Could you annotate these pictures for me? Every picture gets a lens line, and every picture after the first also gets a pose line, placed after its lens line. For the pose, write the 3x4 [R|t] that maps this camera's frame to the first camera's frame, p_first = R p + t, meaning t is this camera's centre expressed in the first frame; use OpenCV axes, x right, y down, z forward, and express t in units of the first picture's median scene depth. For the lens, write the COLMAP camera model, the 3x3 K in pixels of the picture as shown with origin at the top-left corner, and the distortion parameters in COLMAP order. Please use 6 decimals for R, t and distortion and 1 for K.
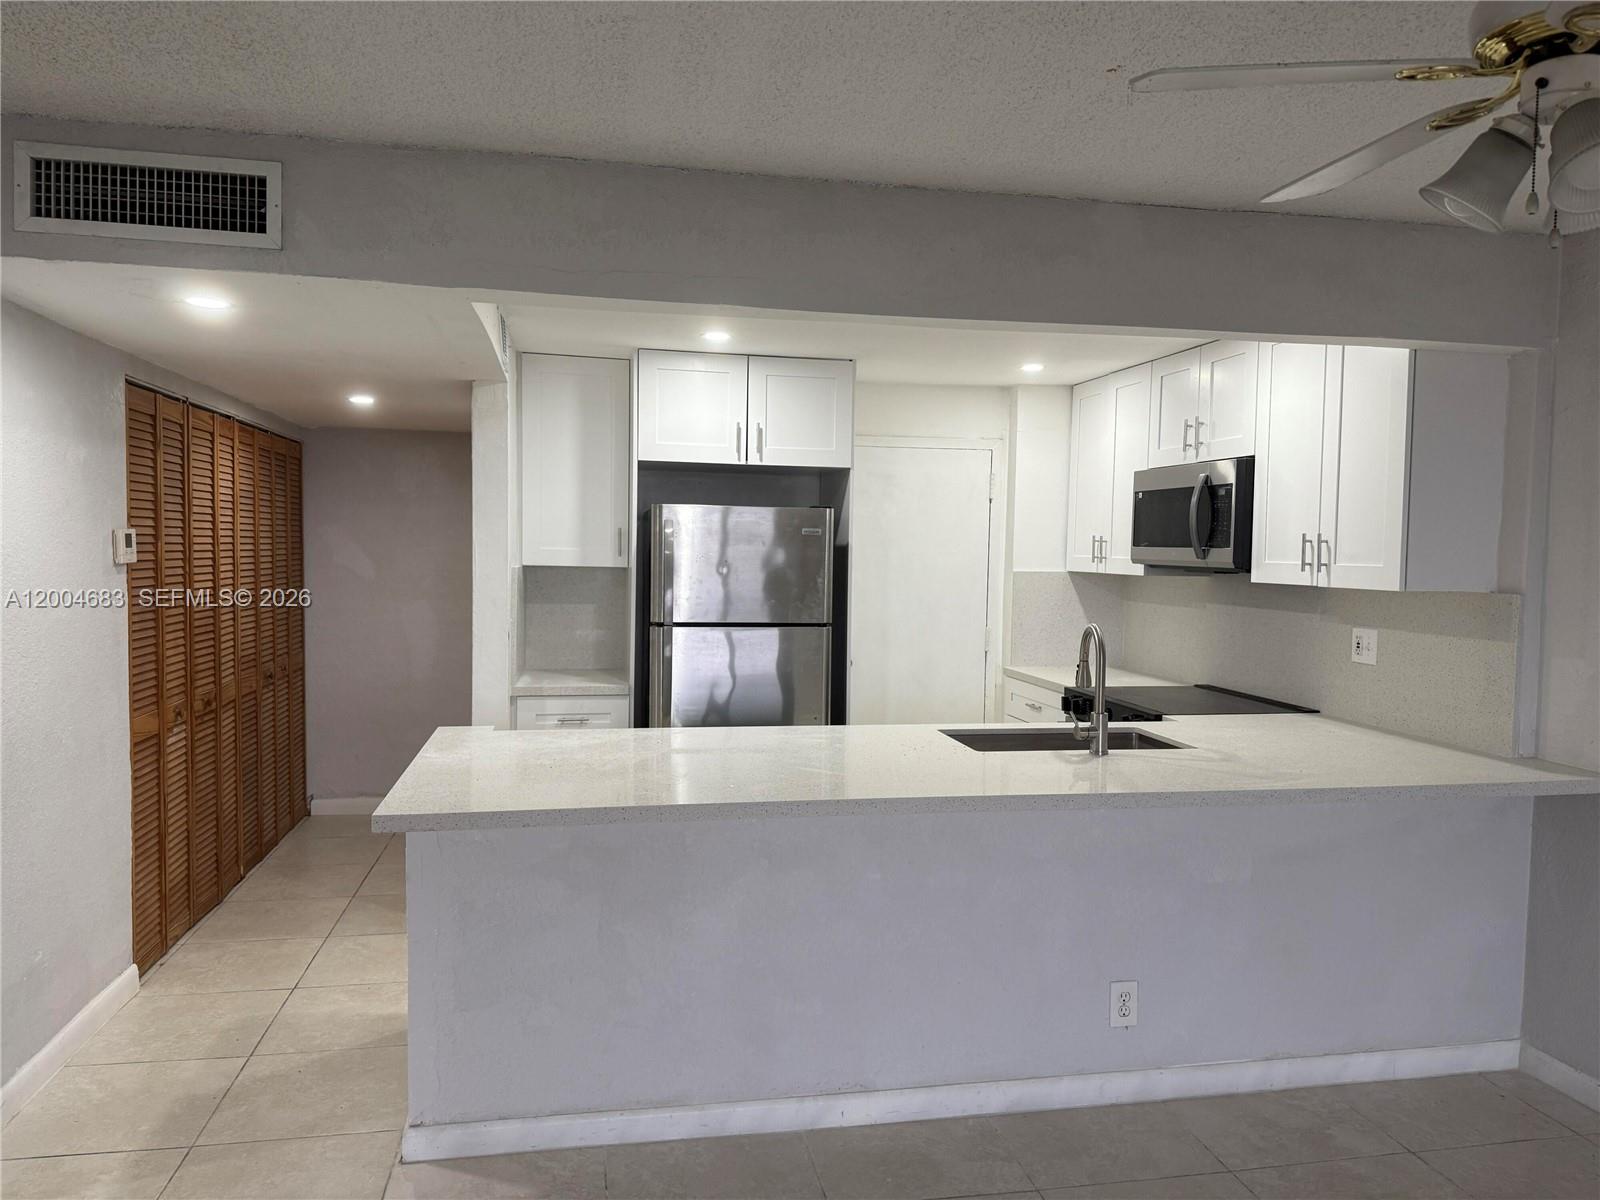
lens RADIAL K [[1116.6, 0, 800.0], [0, 1116.6, 600.0], [0, 0, 1]] dist [0.129339, -0.184320]
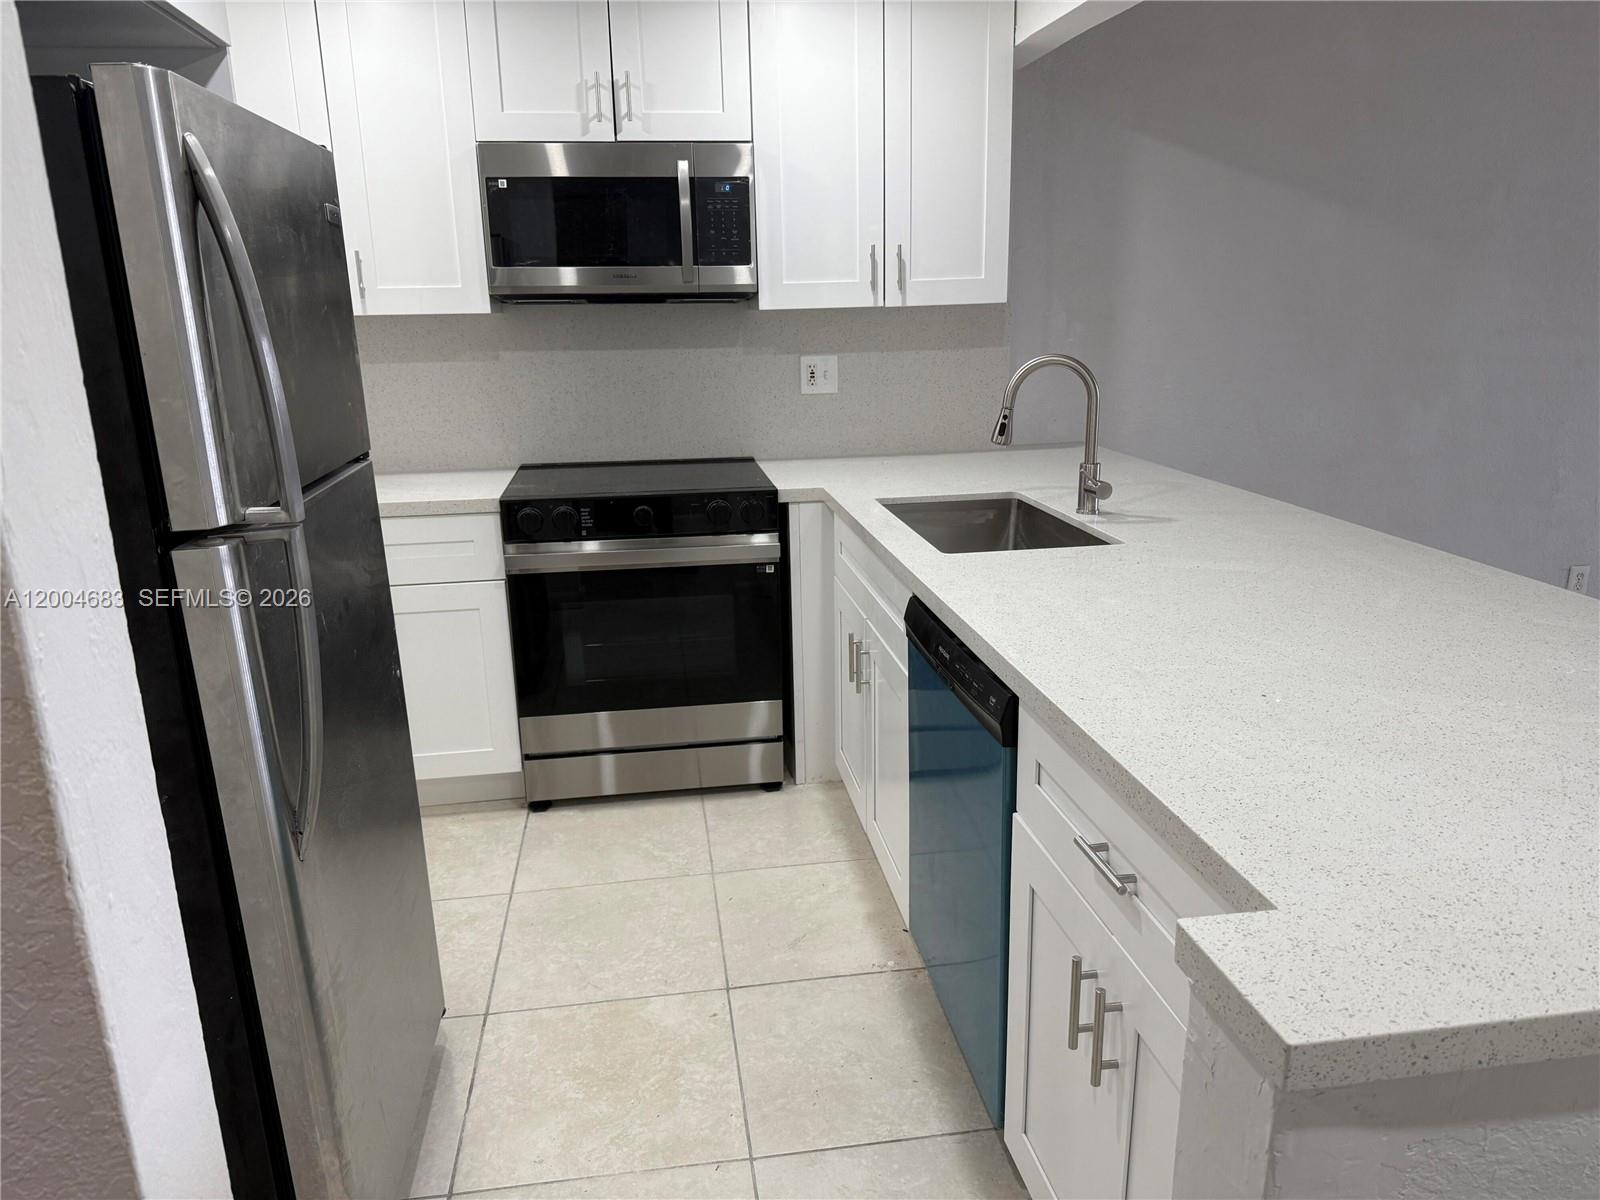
lens RADIAL K [[1116.6, 0, 800.0], [0, 1116.6, 600.0], [0, 0, 1]] dist [0.129339, -0.184320]
pose [[0.037357, -0.272497, 0.961431, -0.387231], [0.069360, 0.960490, 0.269535, -0.027641], [-0.996892, 0.056616, 0.054781, 0.821169]]
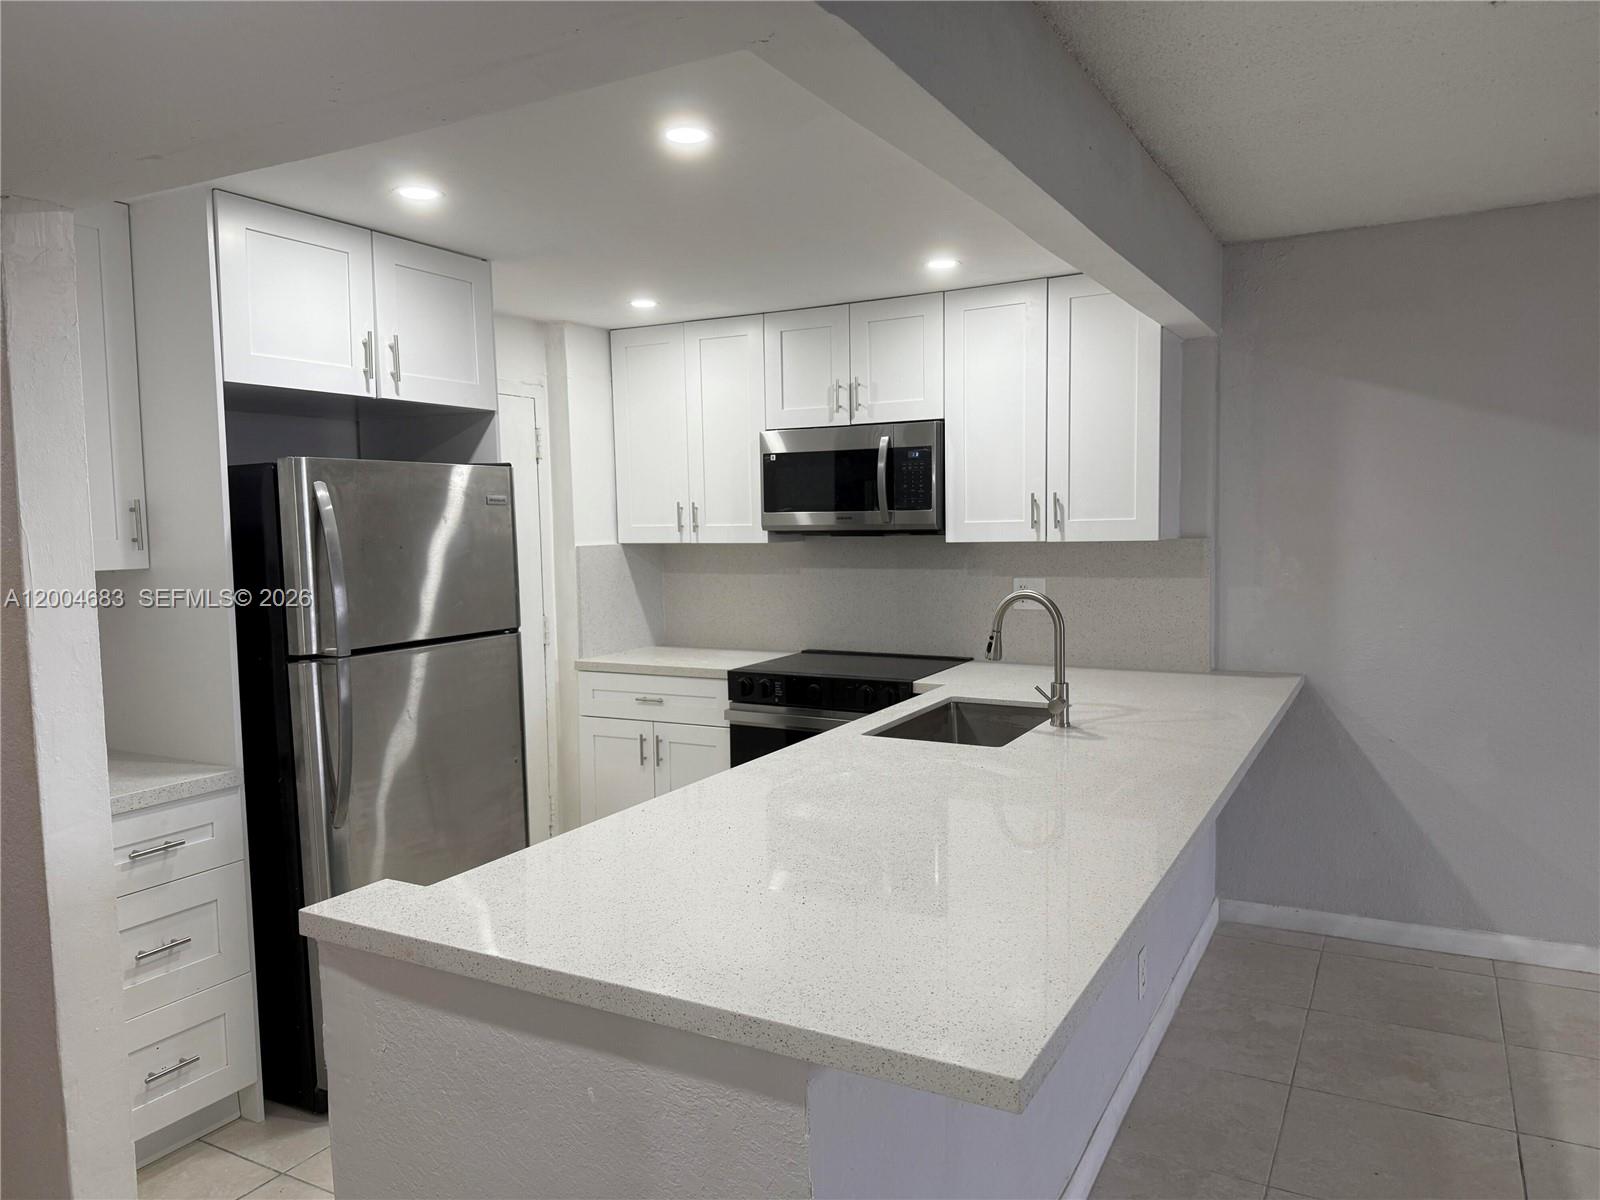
lens RADIAL K [[1116.6, 0, 800.0], [0, 1116.6, 600.0], [0, 0, 1]] dist [0.129339, -0.184320]
pose [[0.631523, -0.084784, 0.770708, -0.419485], [0.063951, 0.996312, 0.057200, -0.026534], [-0.772716, 0.013164, 0.634616, 0.399450]]
